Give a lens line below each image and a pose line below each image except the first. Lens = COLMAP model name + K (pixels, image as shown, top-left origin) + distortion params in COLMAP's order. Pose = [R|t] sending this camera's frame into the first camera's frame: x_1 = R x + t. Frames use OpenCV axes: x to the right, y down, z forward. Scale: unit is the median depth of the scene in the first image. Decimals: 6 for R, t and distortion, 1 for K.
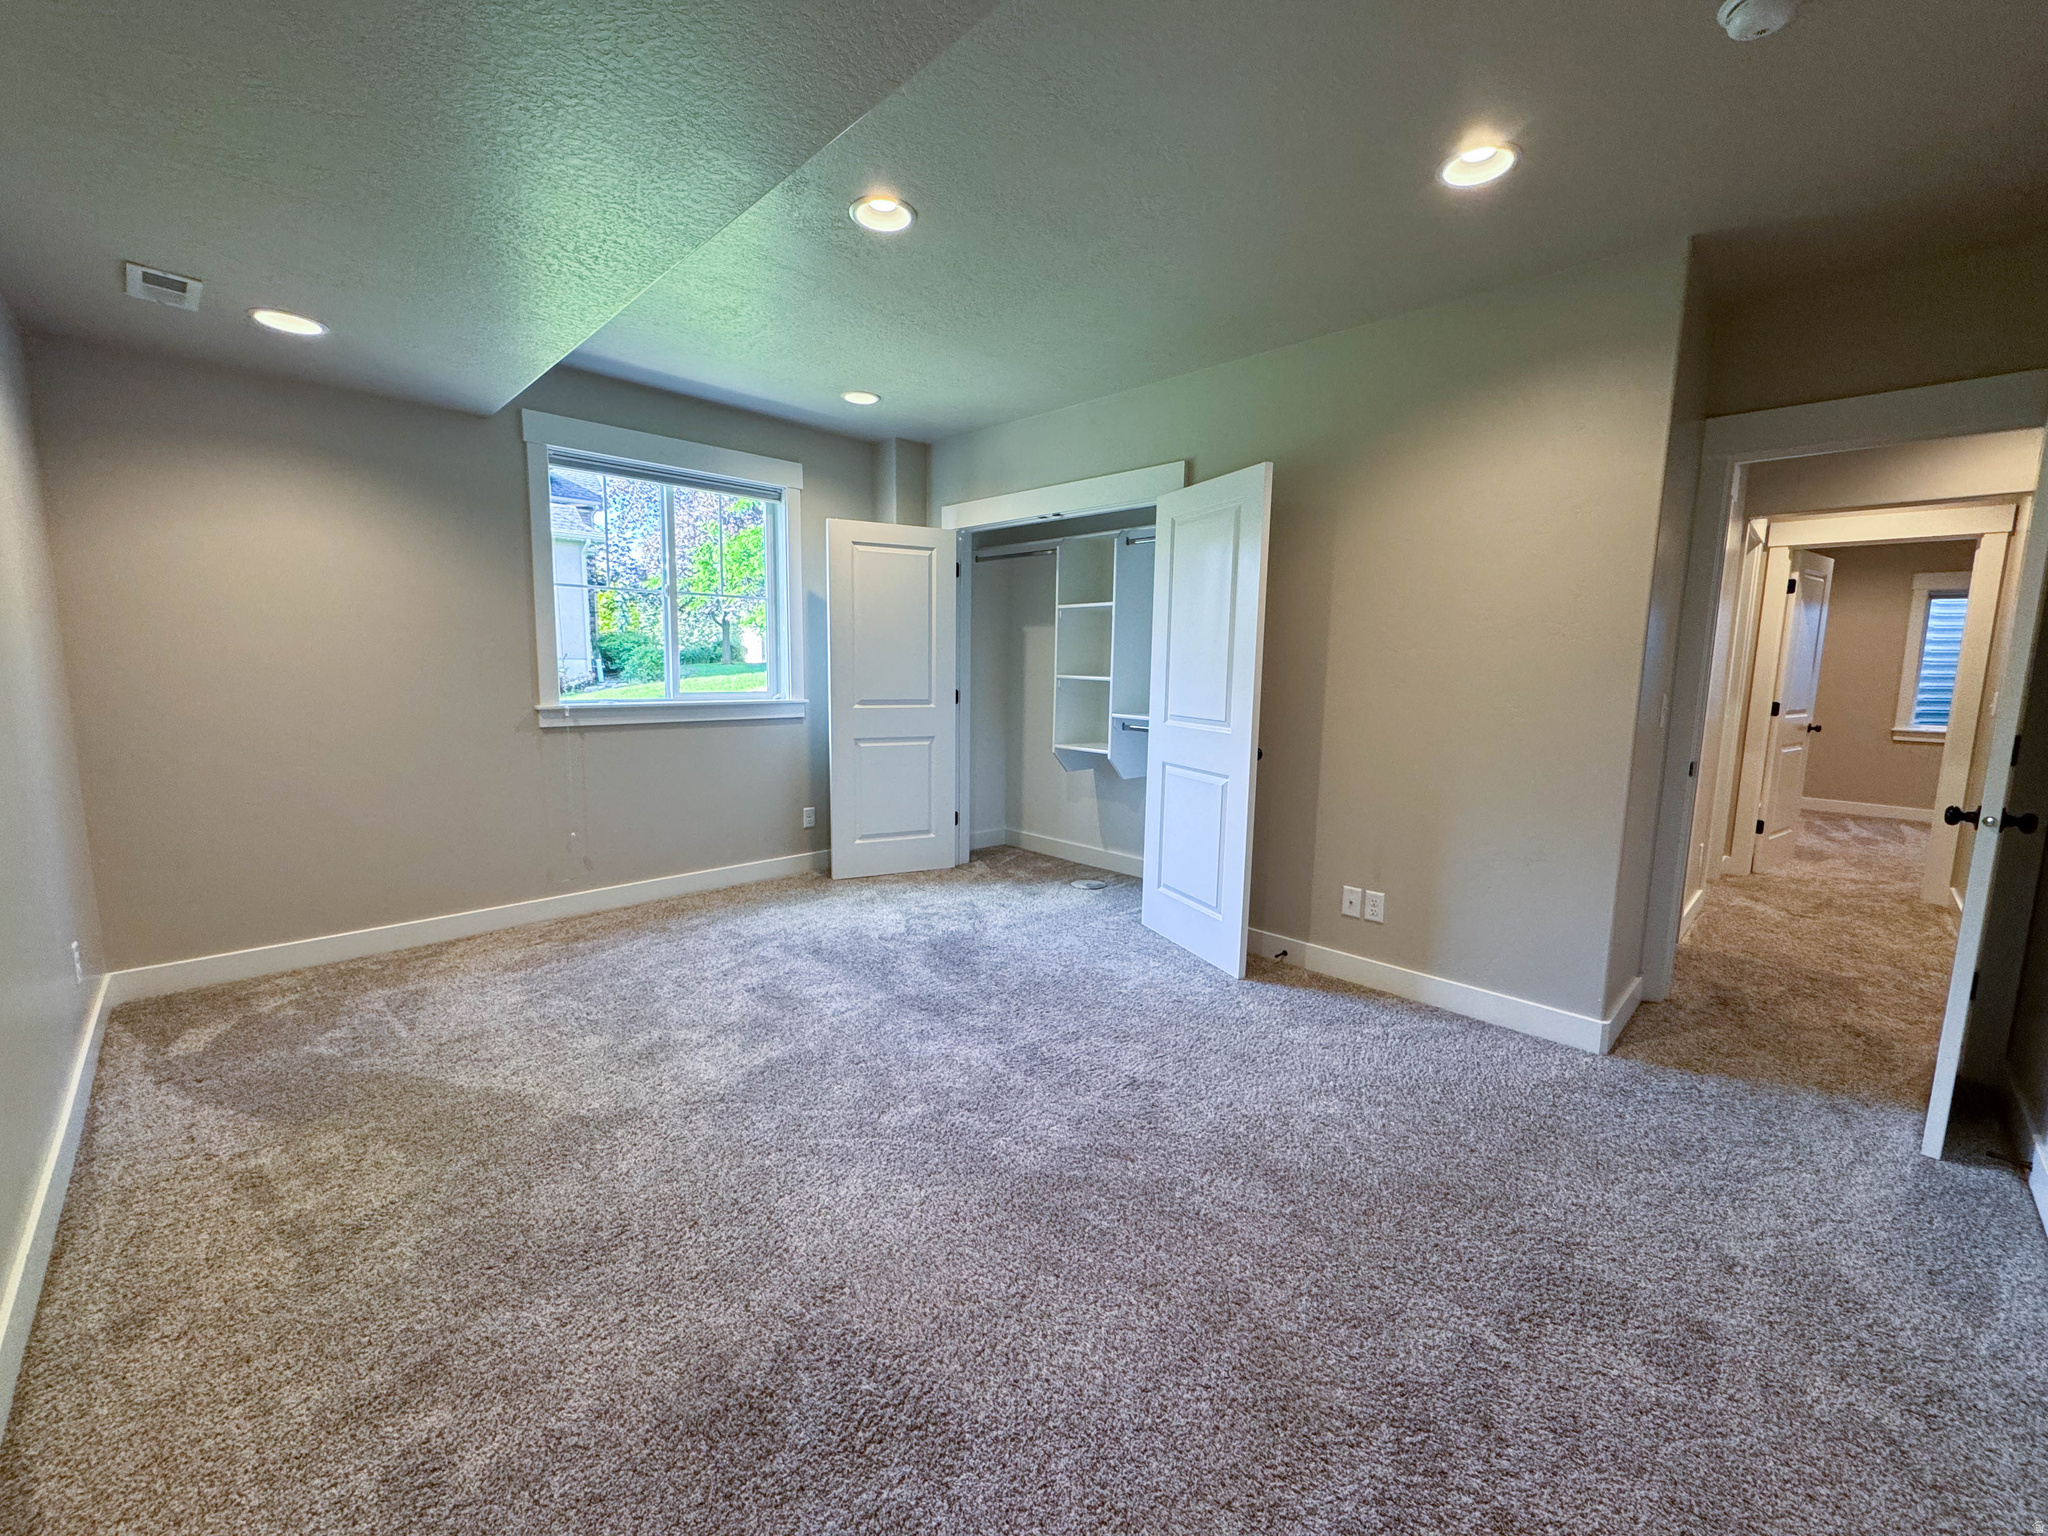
lens RADIAL K [[821.7, 0, 1025.7], [0, 821.7, 768.1], [0, 0, 1]] dist [0.001190, -0.000031]
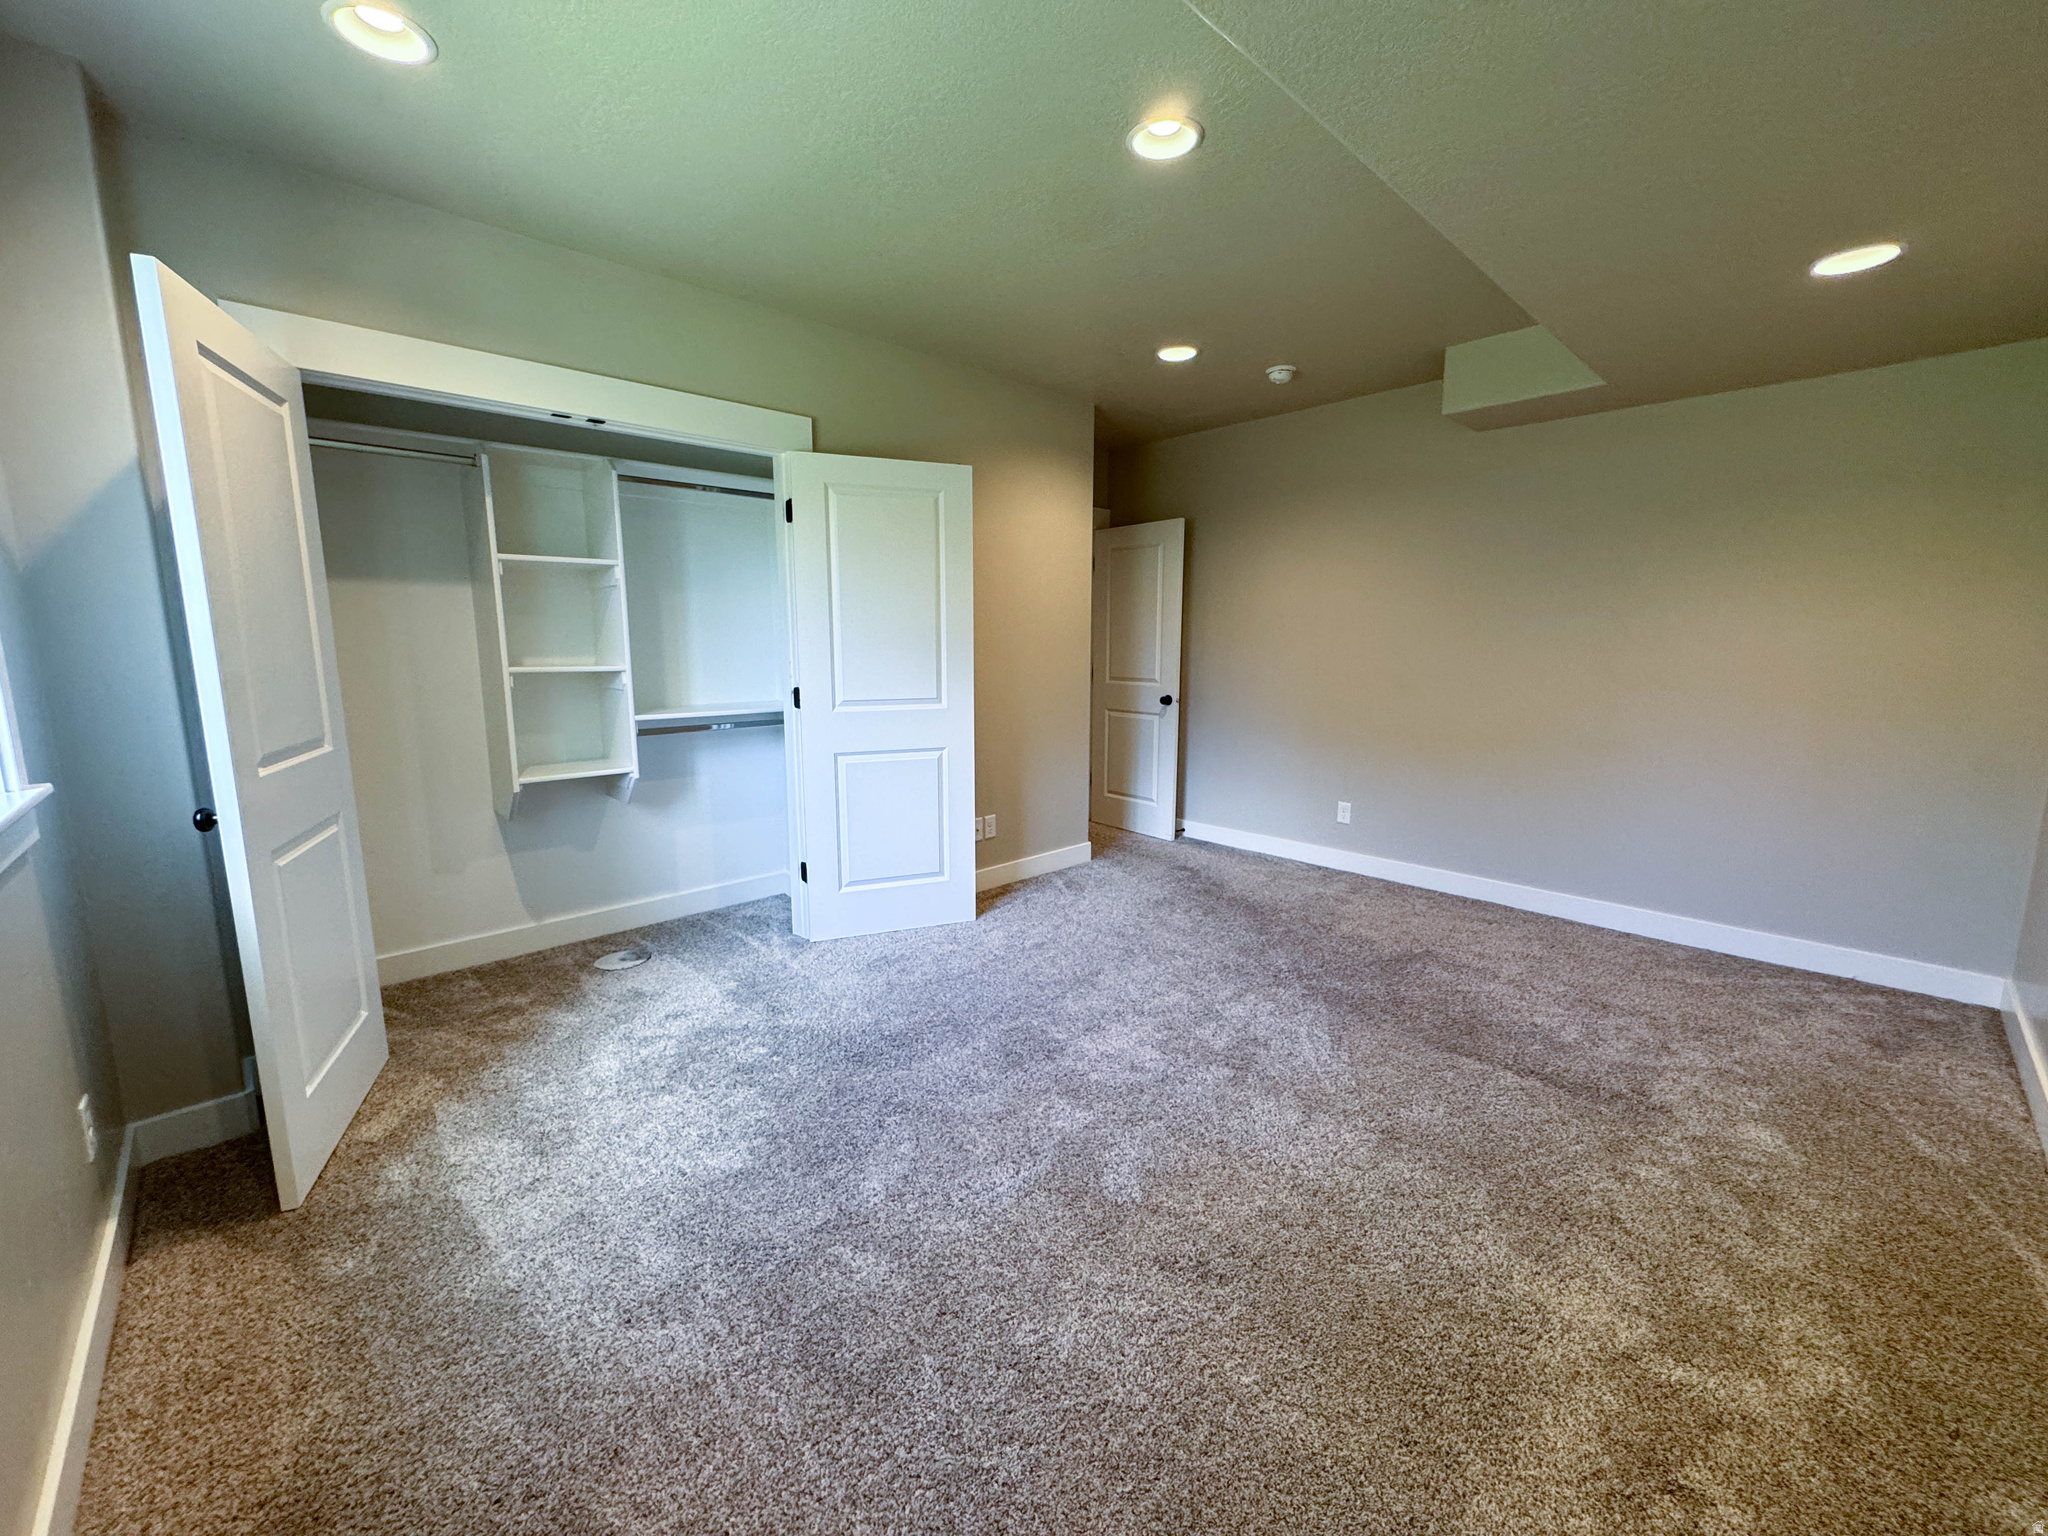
lens RADIAL K [[821.7, 0, 1026.9], [0, 821.7, 765.8], [0, 0, 1]] dist [0.001190, -0.000031]
pose [[0.013464, -0.179124, 0.983734, -0.733301], [0.122995, 0.976649, 0.176151, -0.129649], [-0.992316, 0.118623, 0.035181, 0.759381]]
